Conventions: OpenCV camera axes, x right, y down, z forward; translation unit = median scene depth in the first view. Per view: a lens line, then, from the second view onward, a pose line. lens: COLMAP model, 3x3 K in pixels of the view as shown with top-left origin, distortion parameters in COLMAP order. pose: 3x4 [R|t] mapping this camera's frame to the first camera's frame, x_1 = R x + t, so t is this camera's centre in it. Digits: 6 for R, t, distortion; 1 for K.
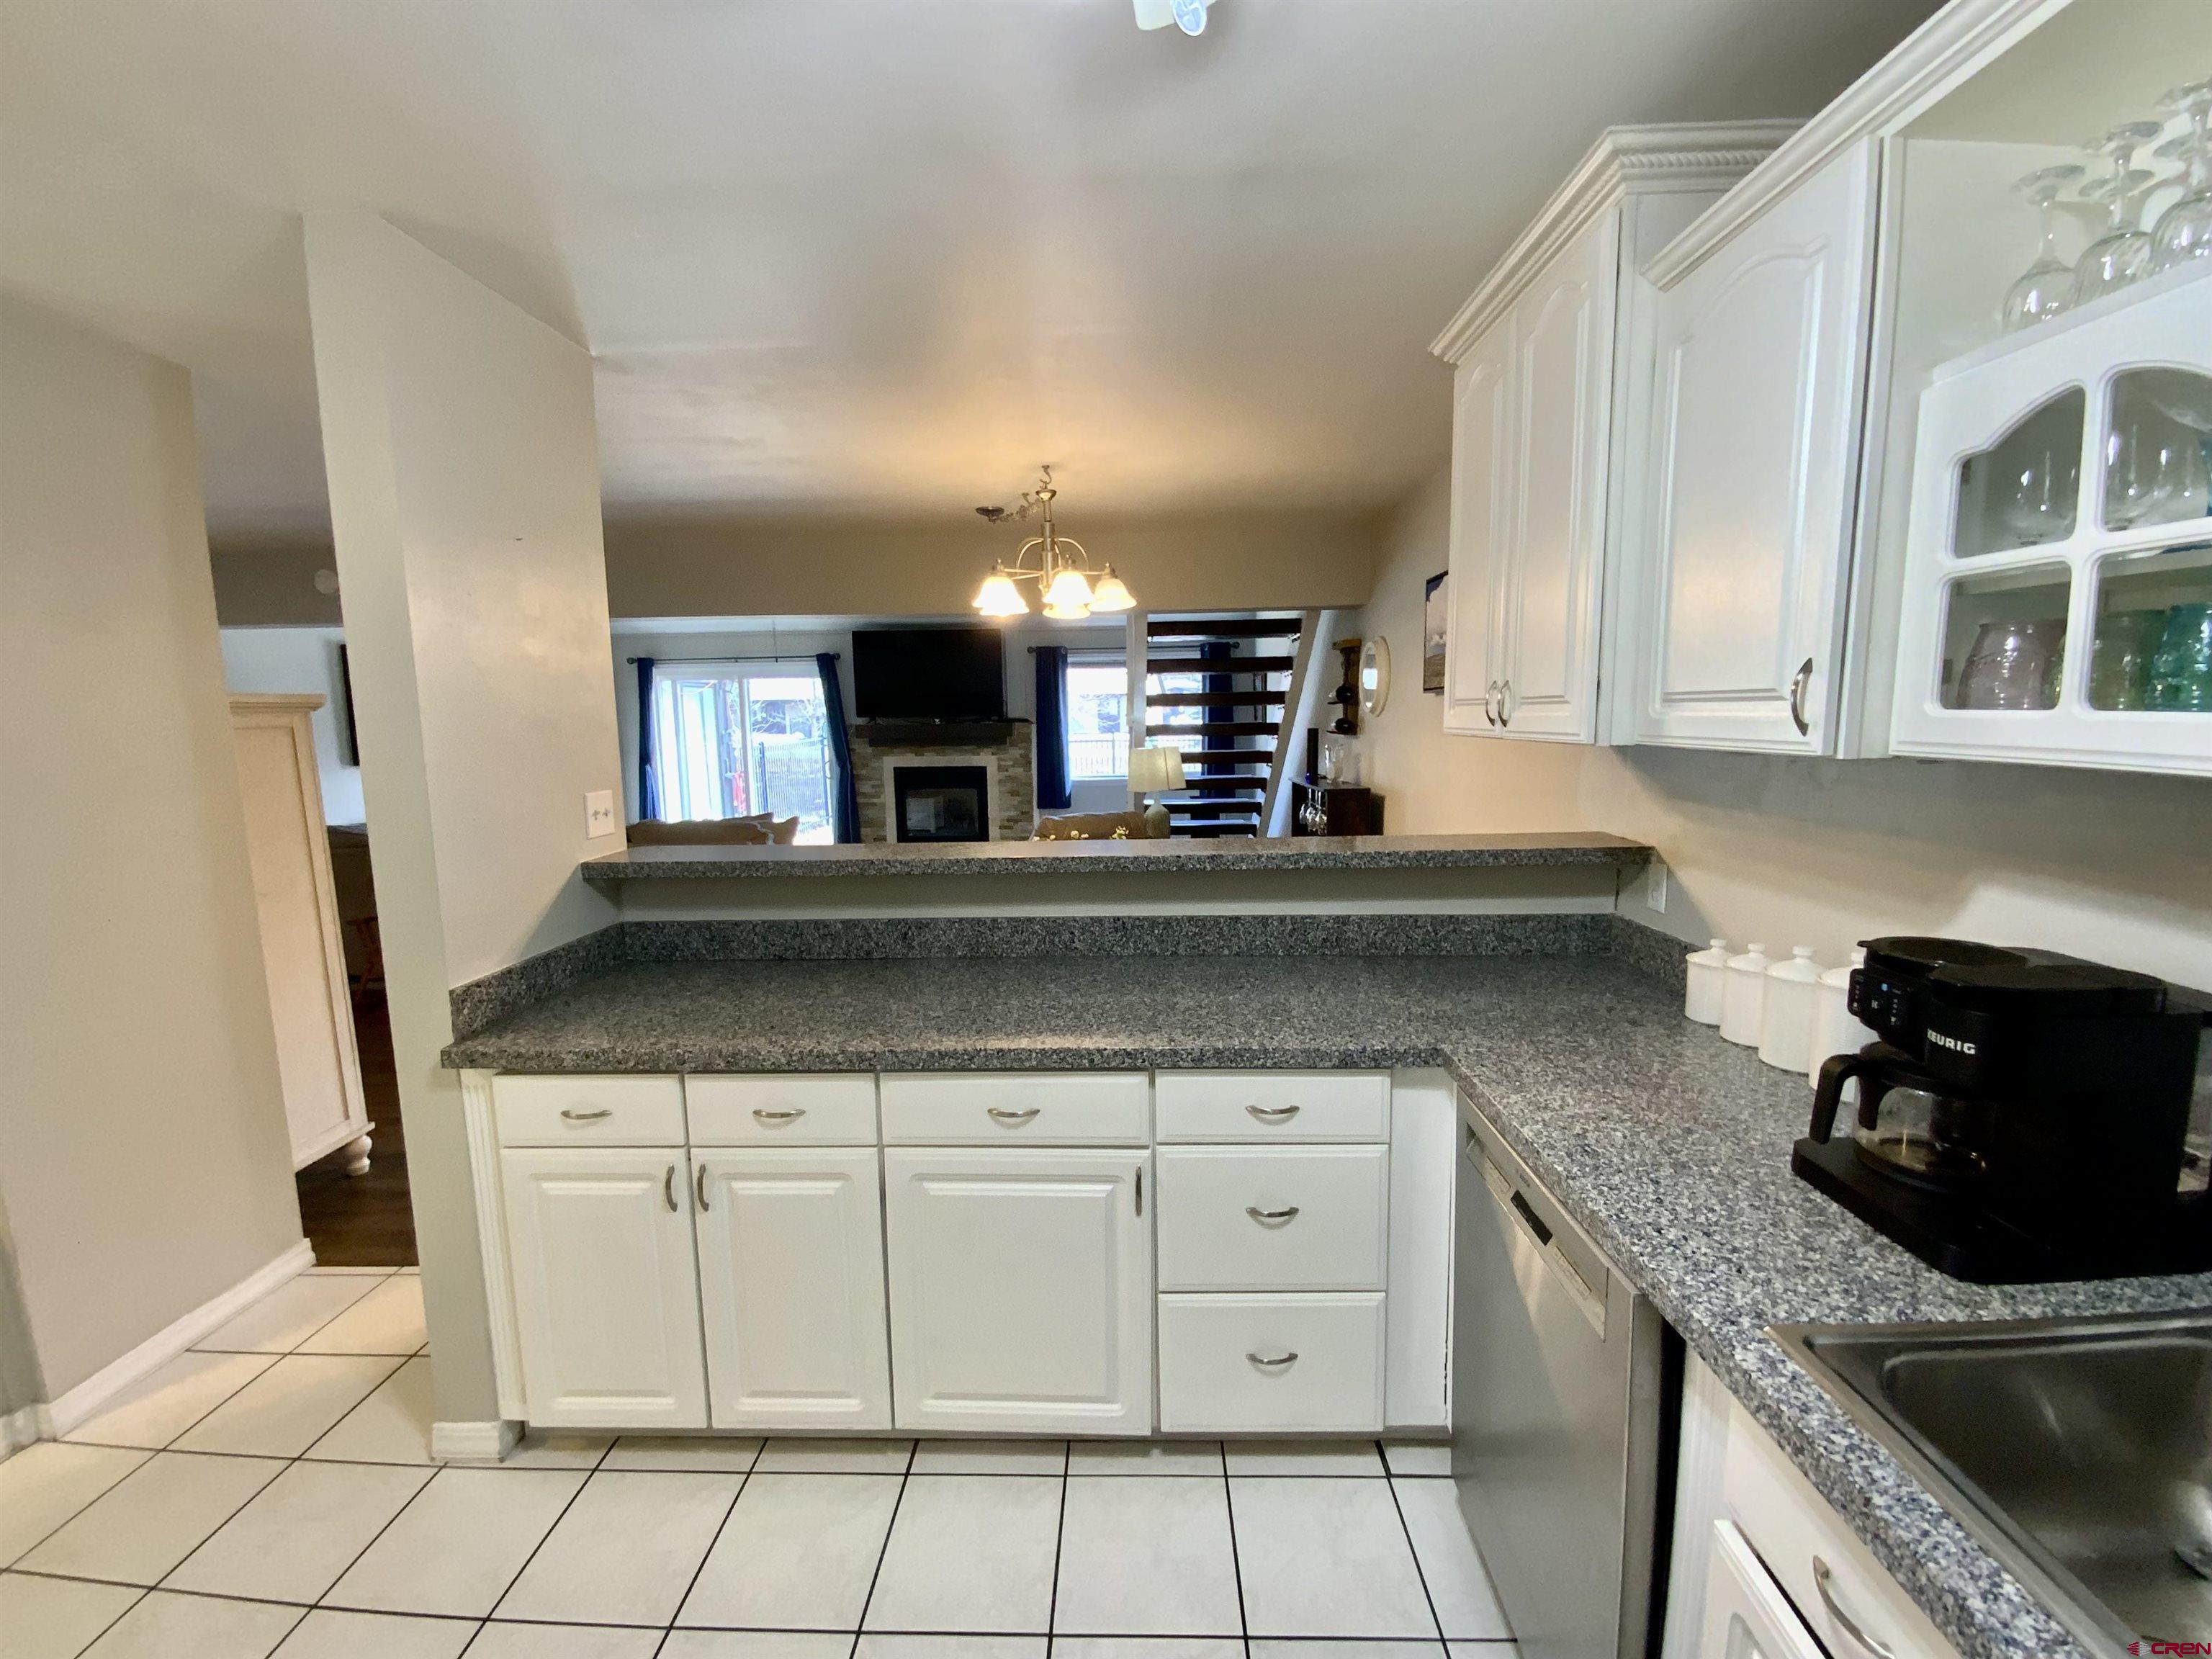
lens RADIAL K [[895.8, 0, 1113.3], [0, 895.8, 823.6], [0, 0, 1]] dist [0.013830, -0.012385]
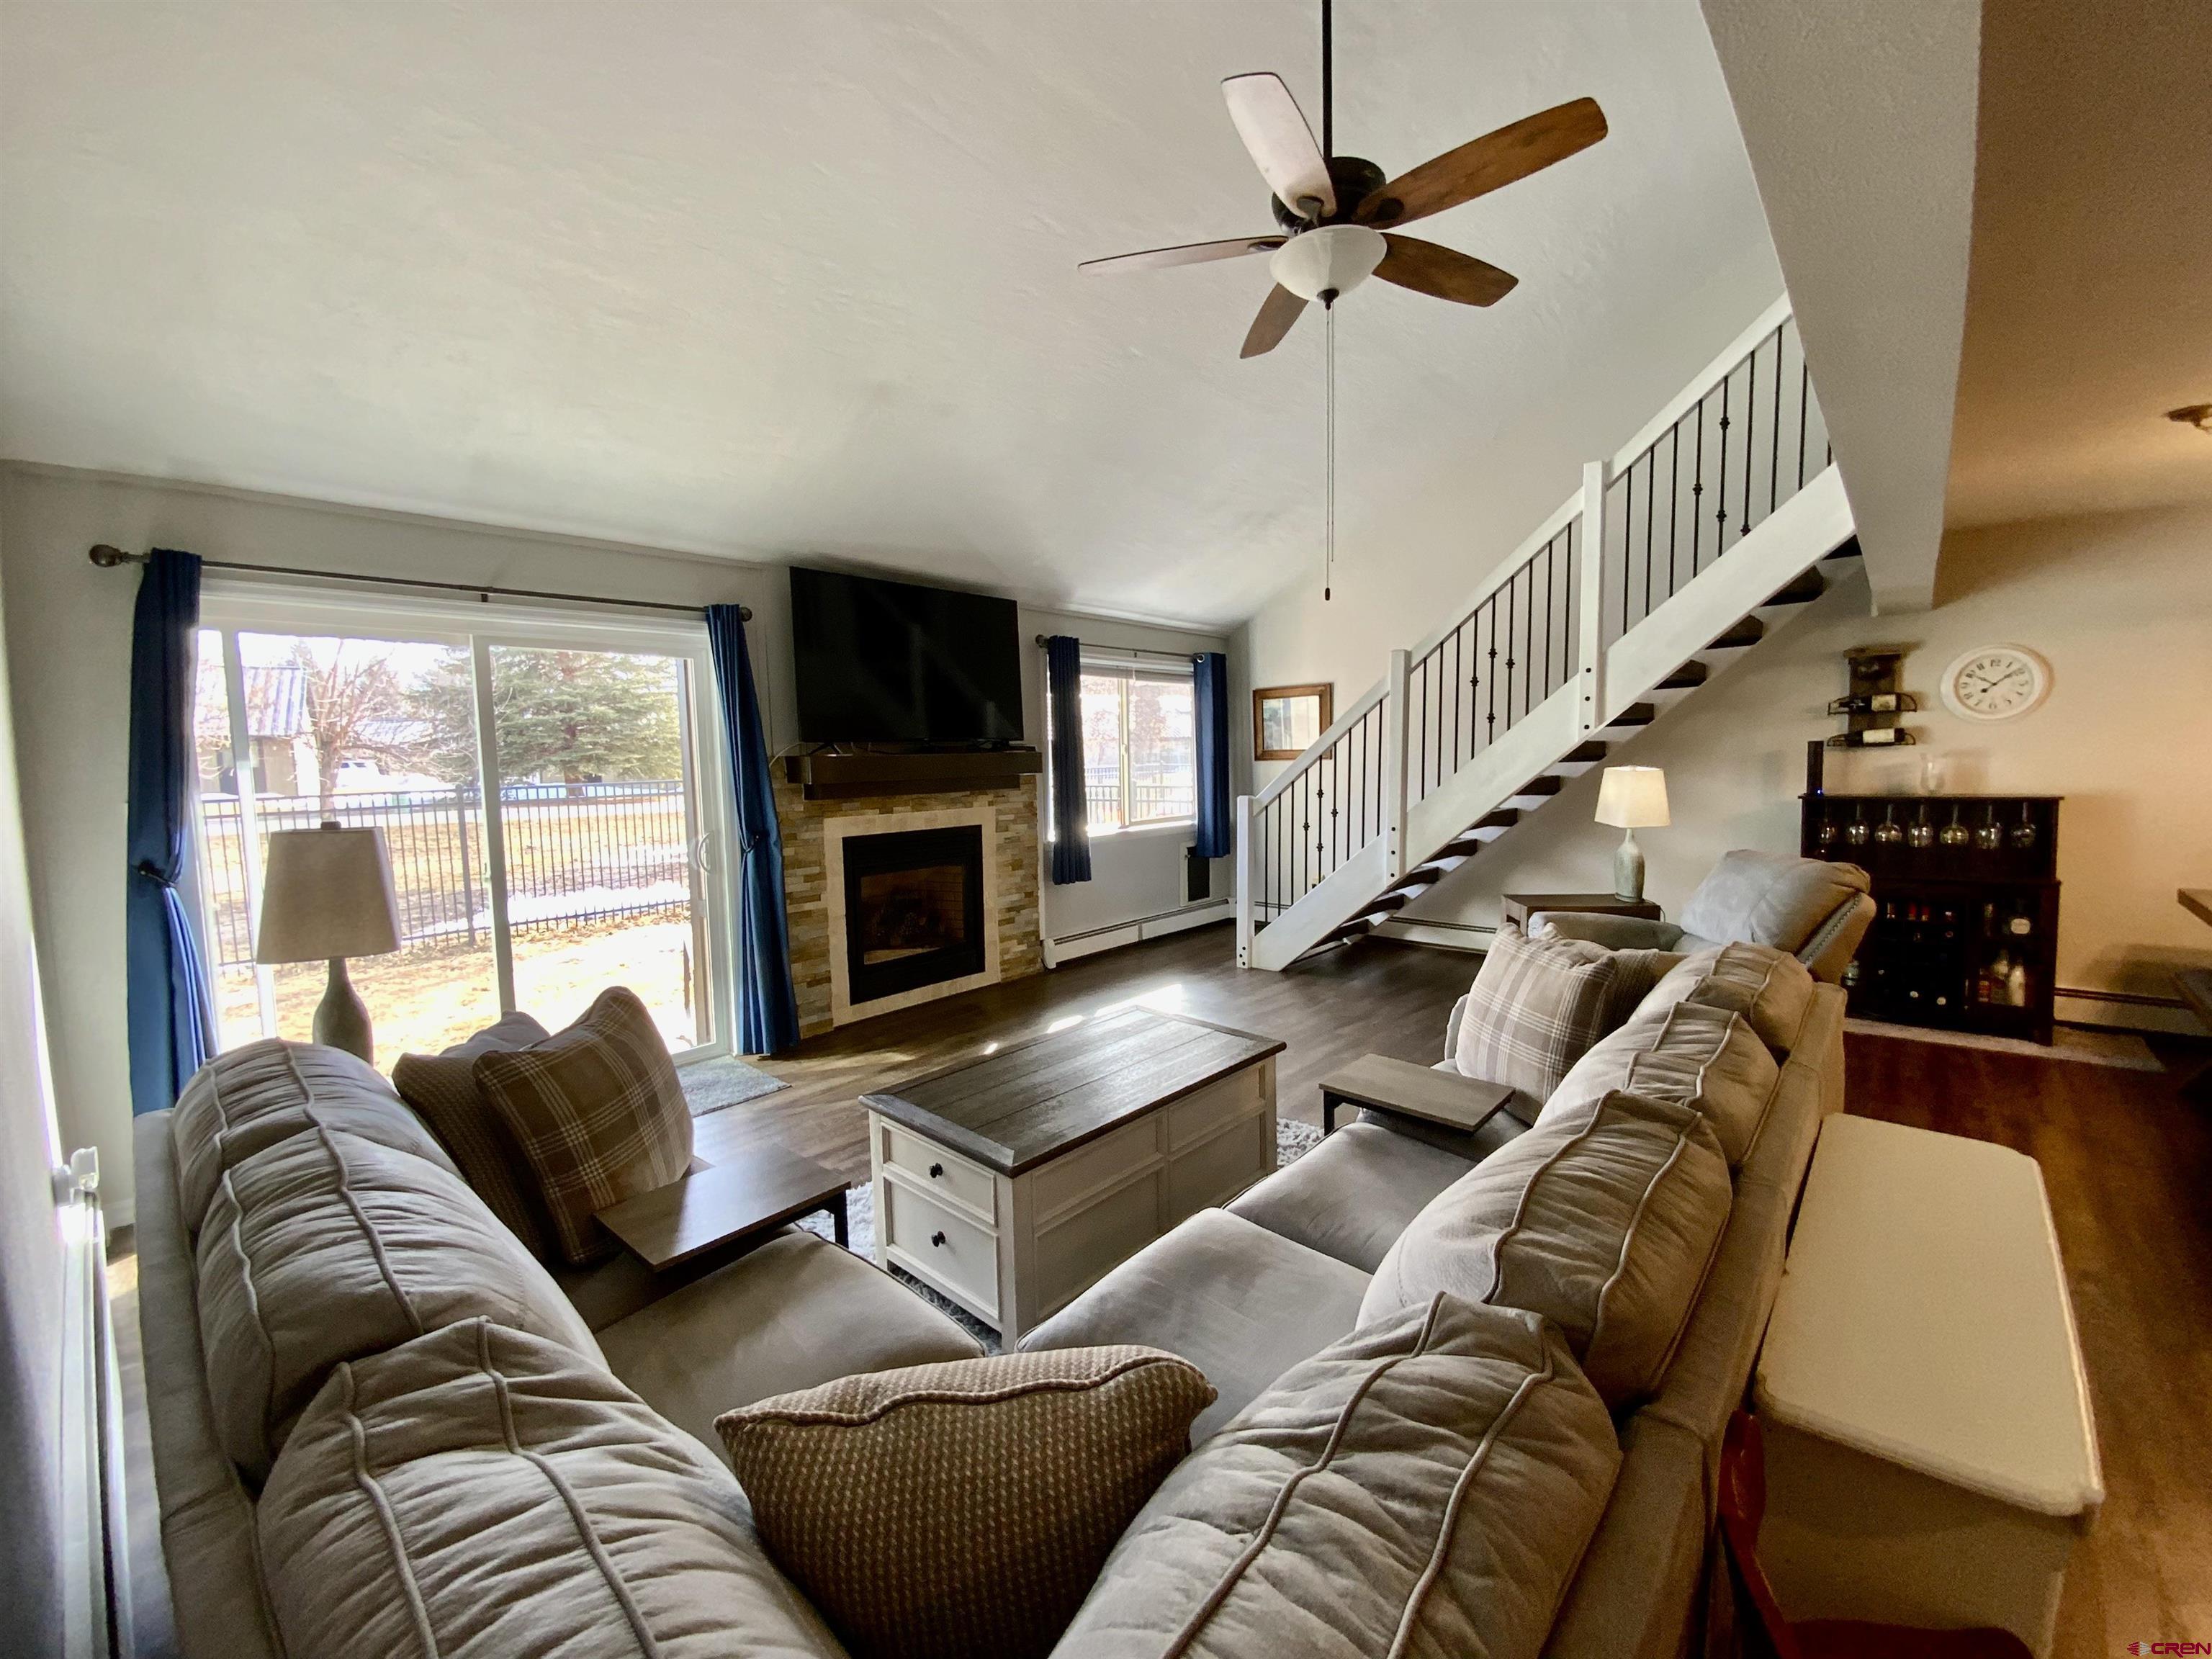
lens RADIAL K [[895.8, 0, 1101.0], [0, 895.8, 831.2], [0, 0, 1]] dist [0.013830, -0.012385]
pose [[0.654111, -0.067464, 0.753384, -2.143524], [0.103888, 0.994588, -0.001135, -0.200696], [-0.749230, 0.079010, 0.657580, 2.149885]]
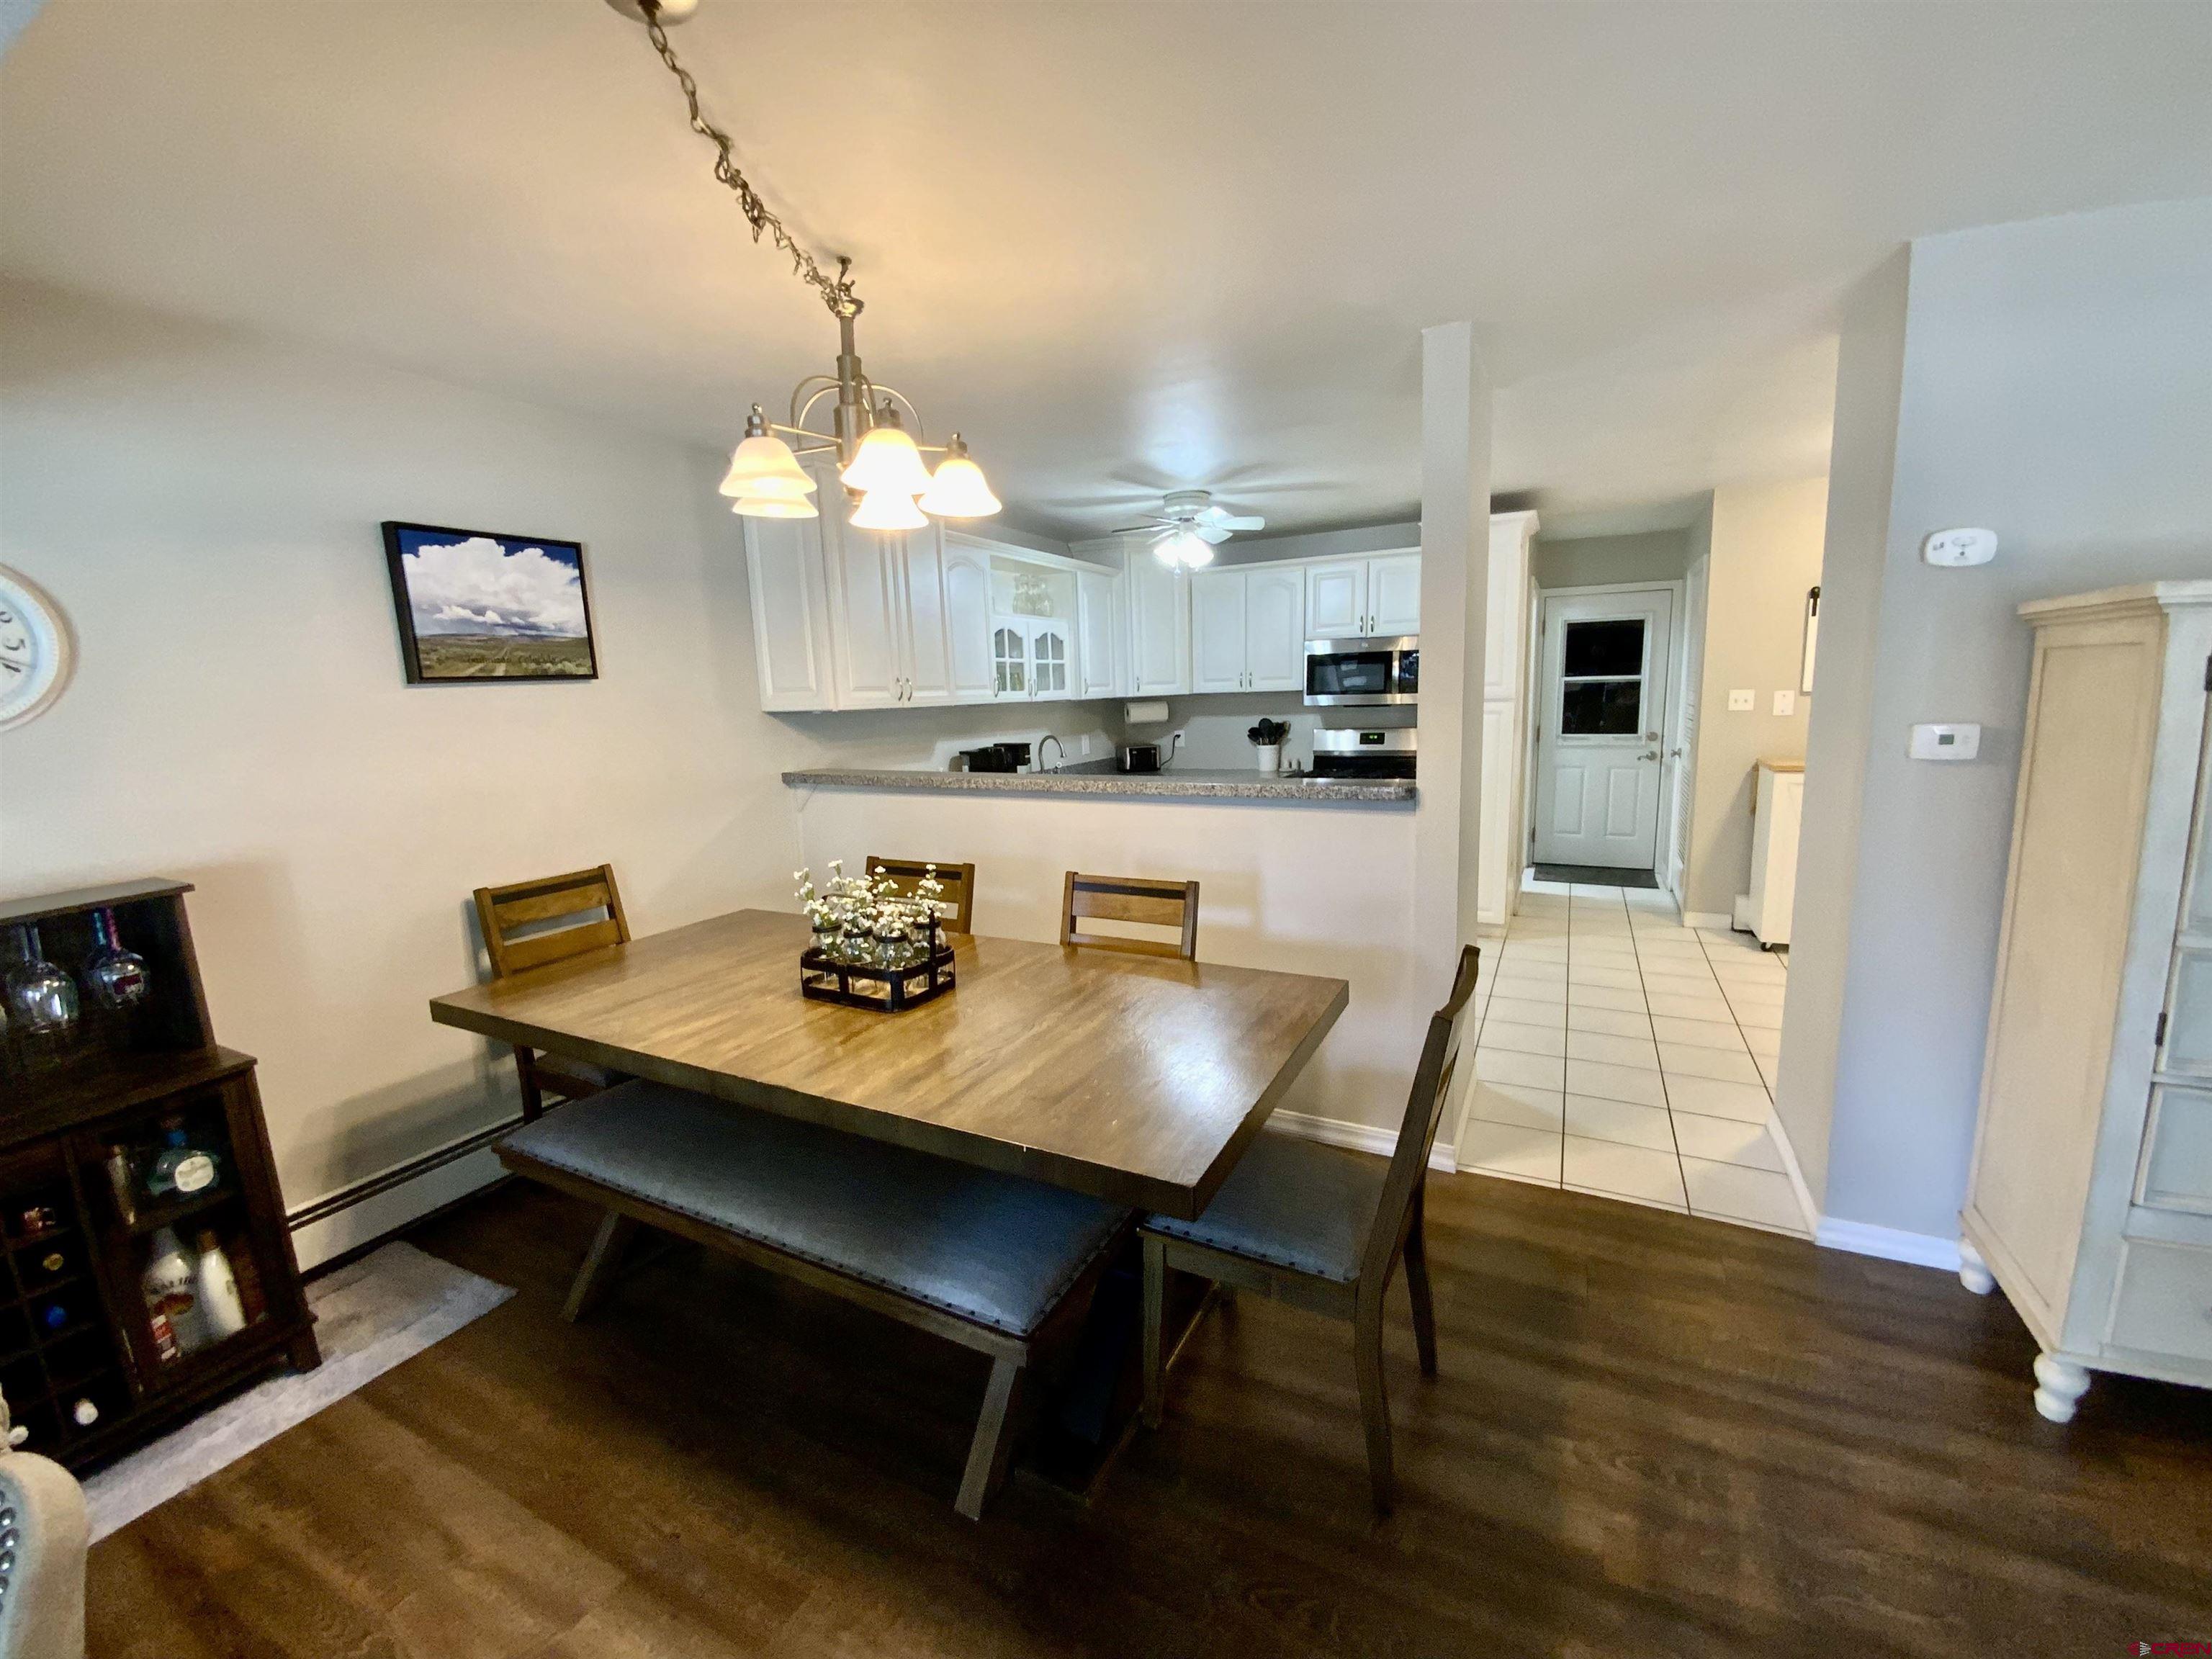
lens RADIAL K [[895.8, 0, 1100.4], [0, 895.8, 833.3], [0, 0, 1]] dist [0.013830, -0.012385]
pose [[-0.900212, -0.025002, 0.434733, -0.690637], [0.097629, 0.961347, 0.257451, -0.253061], [-0.424365, 0.274203, -0.862975, 2.236576]]
